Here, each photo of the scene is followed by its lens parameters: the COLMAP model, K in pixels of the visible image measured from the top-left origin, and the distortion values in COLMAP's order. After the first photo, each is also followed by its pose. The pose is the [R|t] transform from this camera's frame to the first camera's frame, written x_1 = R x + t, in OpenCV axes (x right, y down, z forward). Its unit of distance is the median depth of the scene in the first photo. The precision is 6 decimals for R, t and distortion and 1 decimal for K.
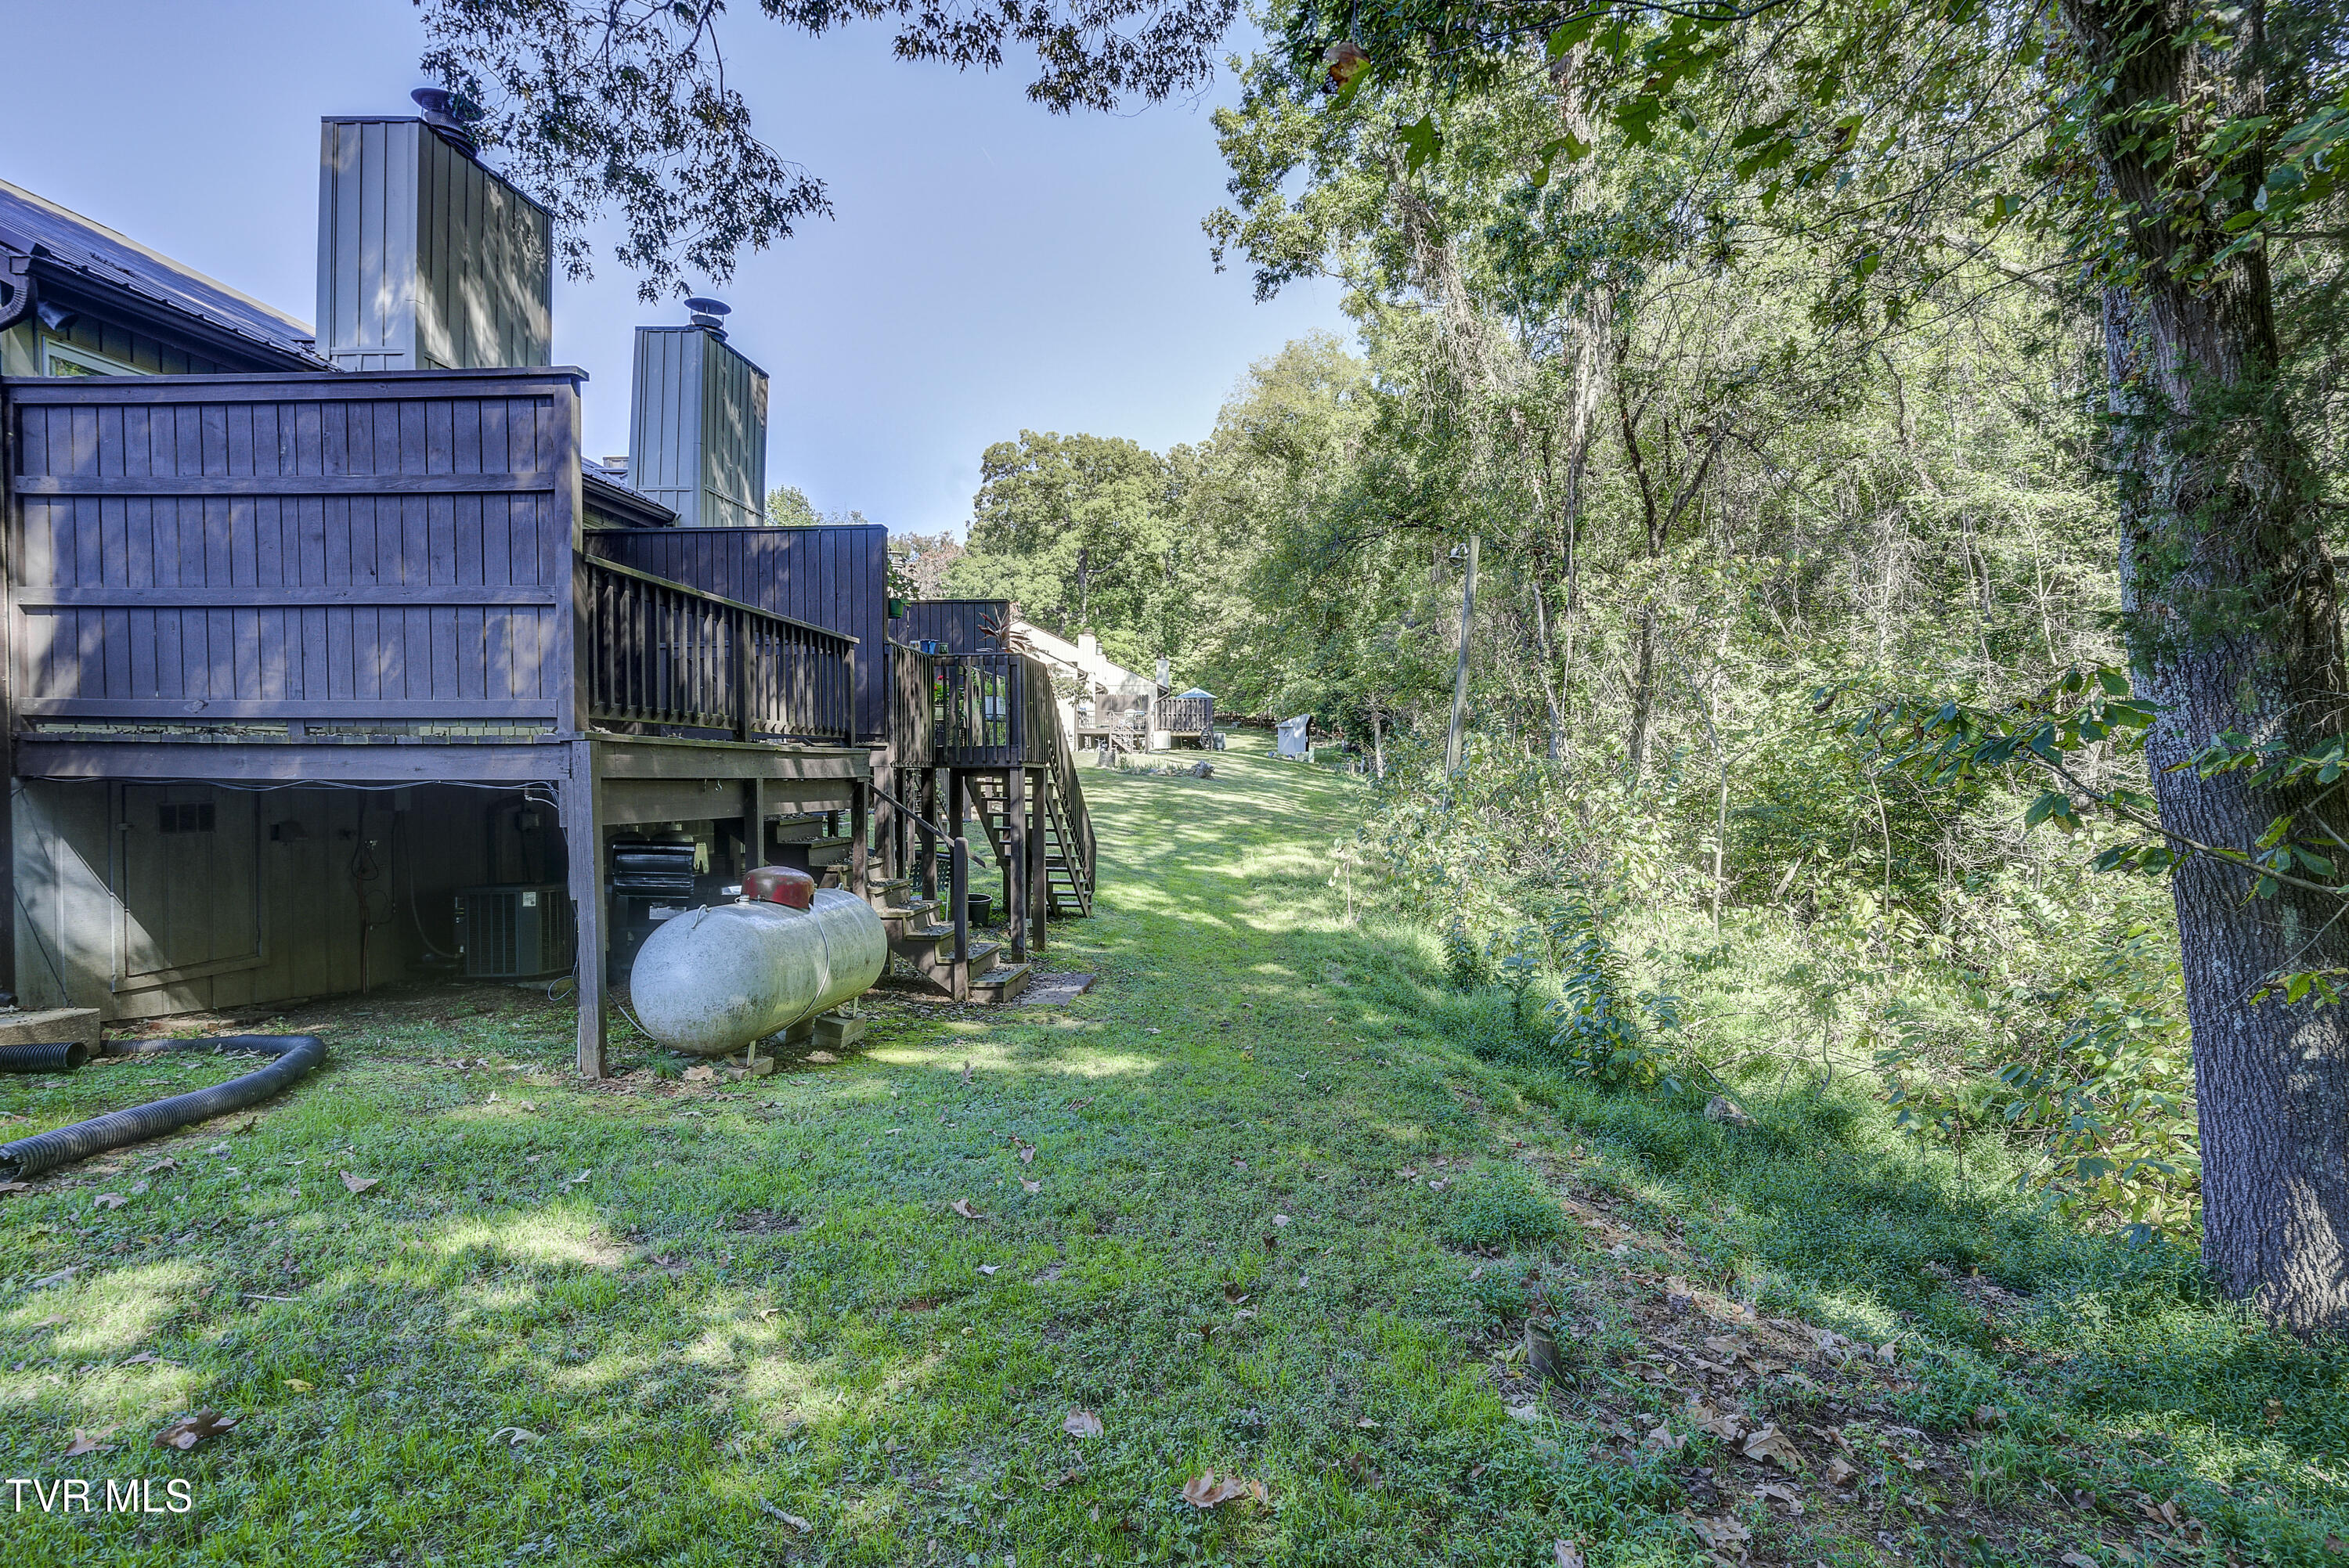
lens RADIAL K [[1183.0, 0, 1174.5], [0, 1183.0, 784.0], [0, 0, 1]] dist [-0.001783, -0.000088]
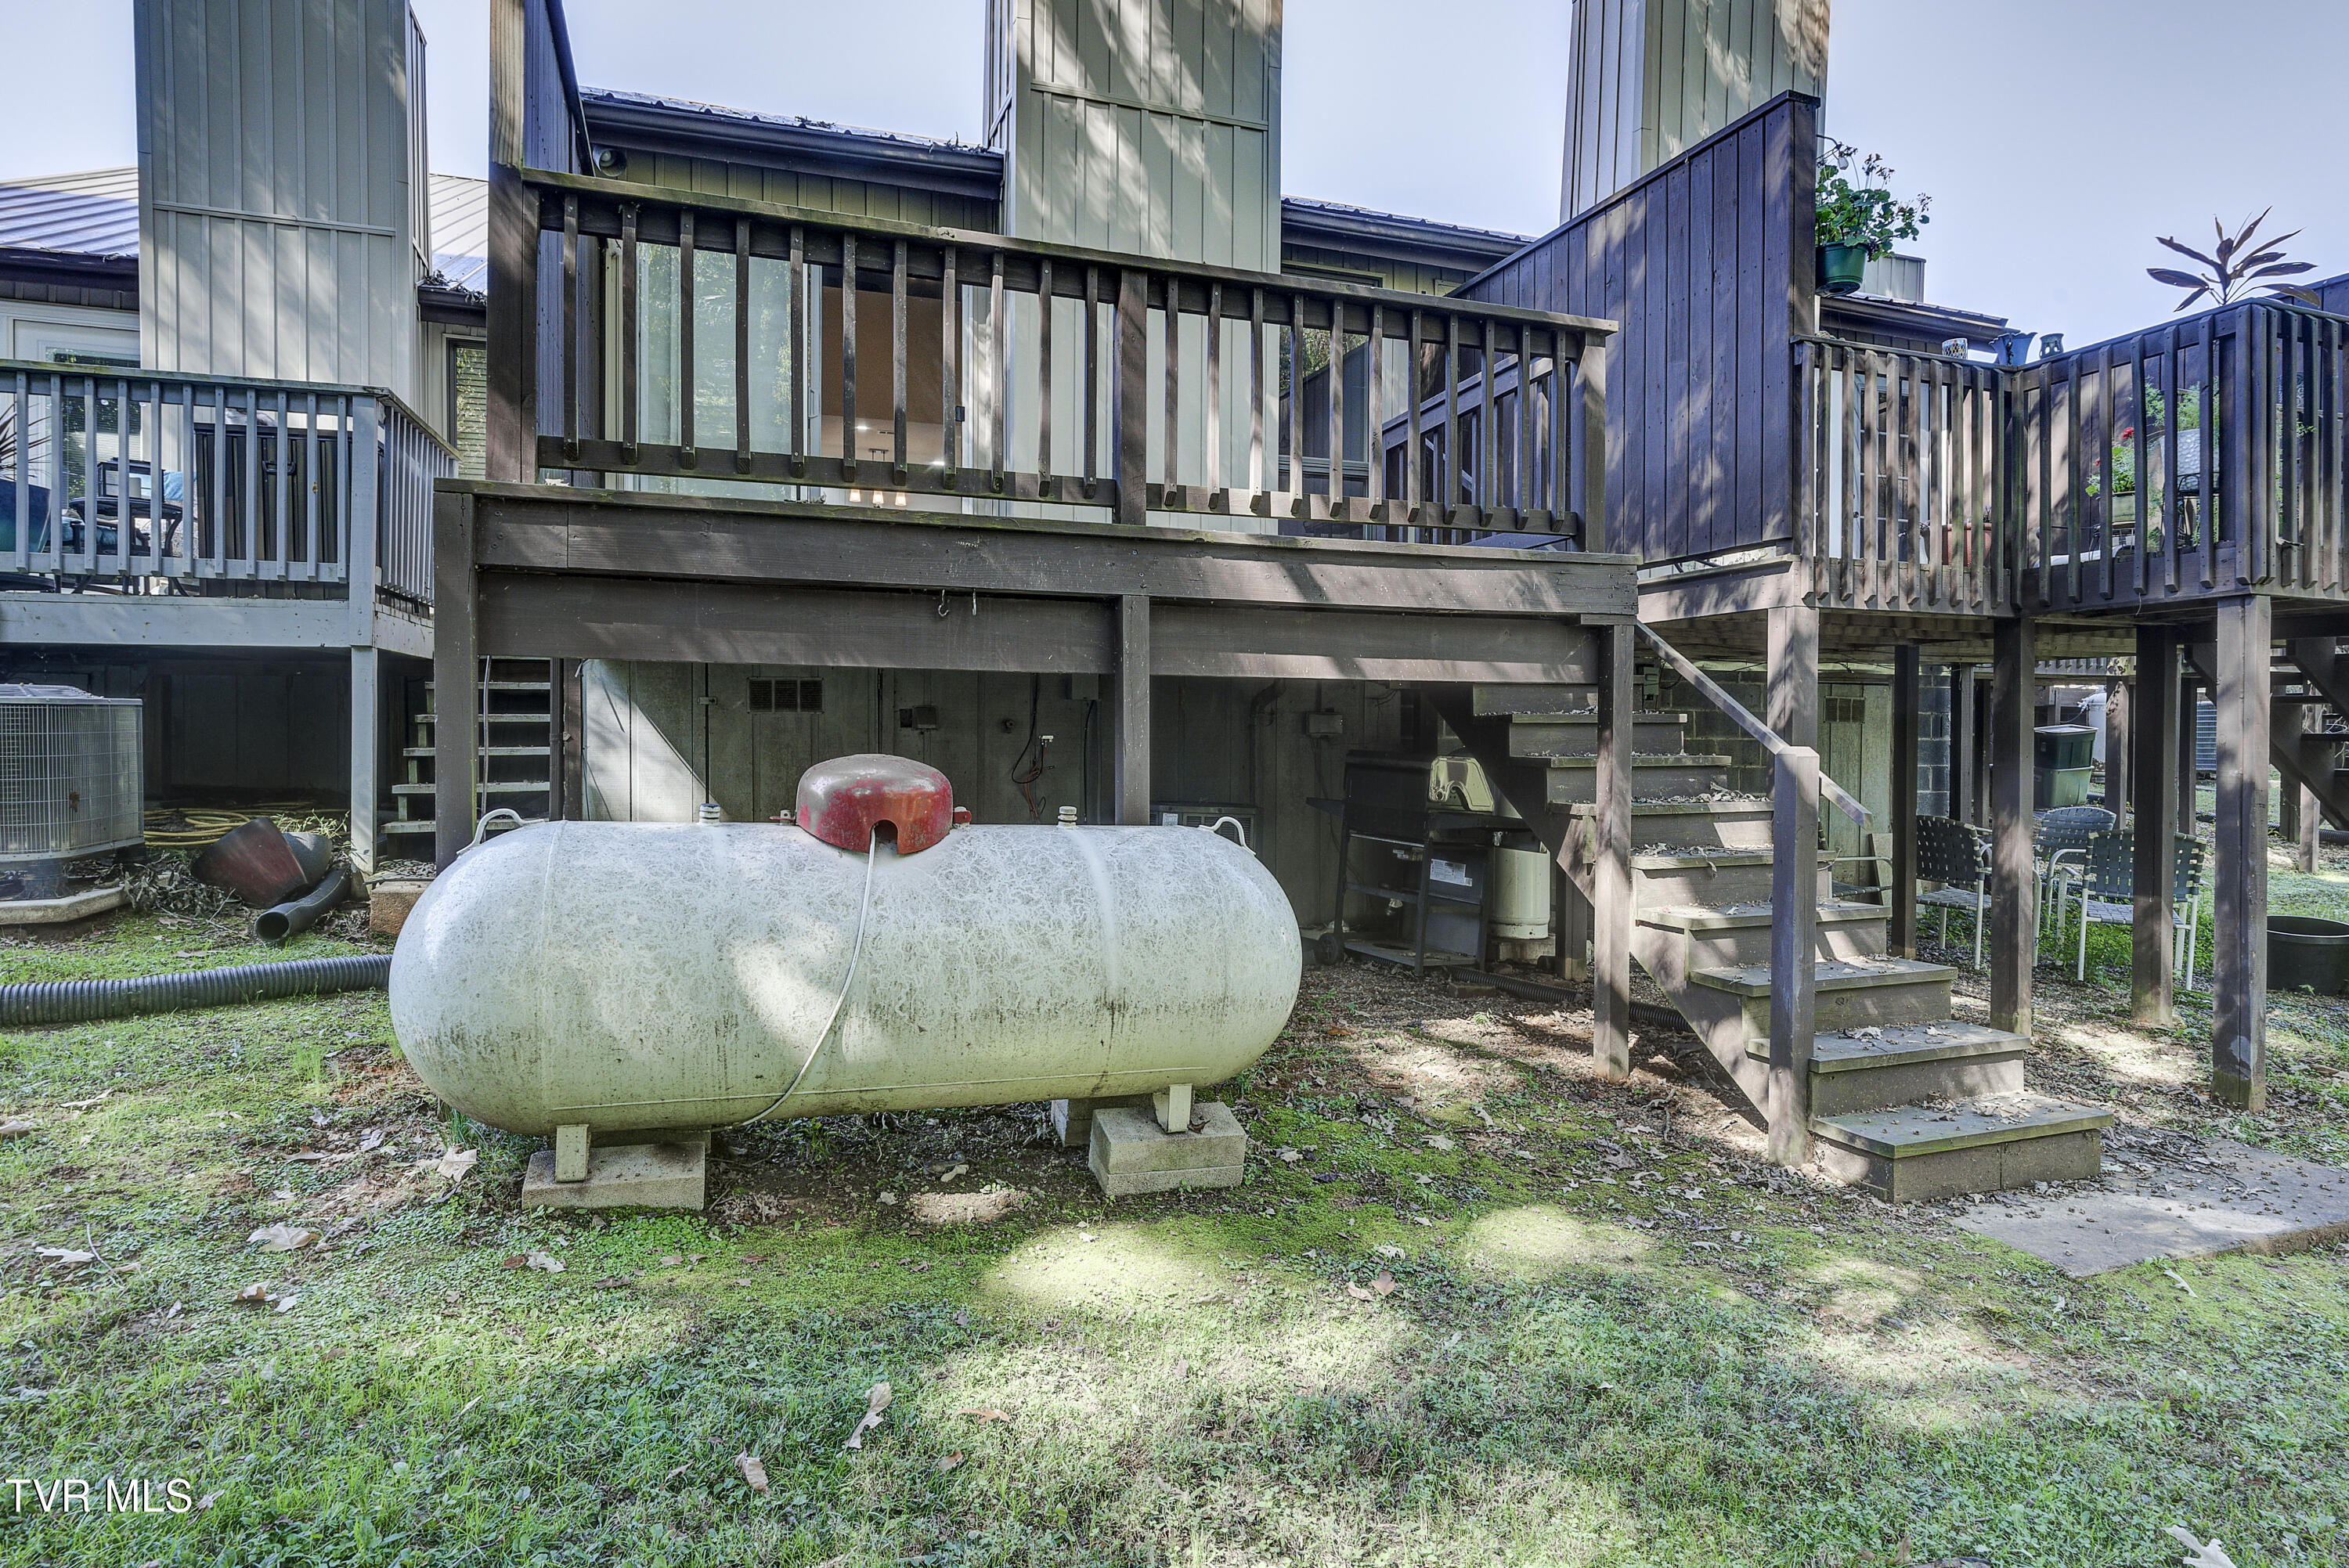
lens RADIAL K [[1183.0, 0, 1174.5], [0, 1183.0, 784.0], [0, 0, 1]] dist [-0.001783, -0.000088]
pose [[0.428401, 0.036799, -0.902839, 0.094072], [-0.009650, 0.999300, 0.036151, 0.049131], [0.903537, -0.006775, 0.428456, 0.705846]]
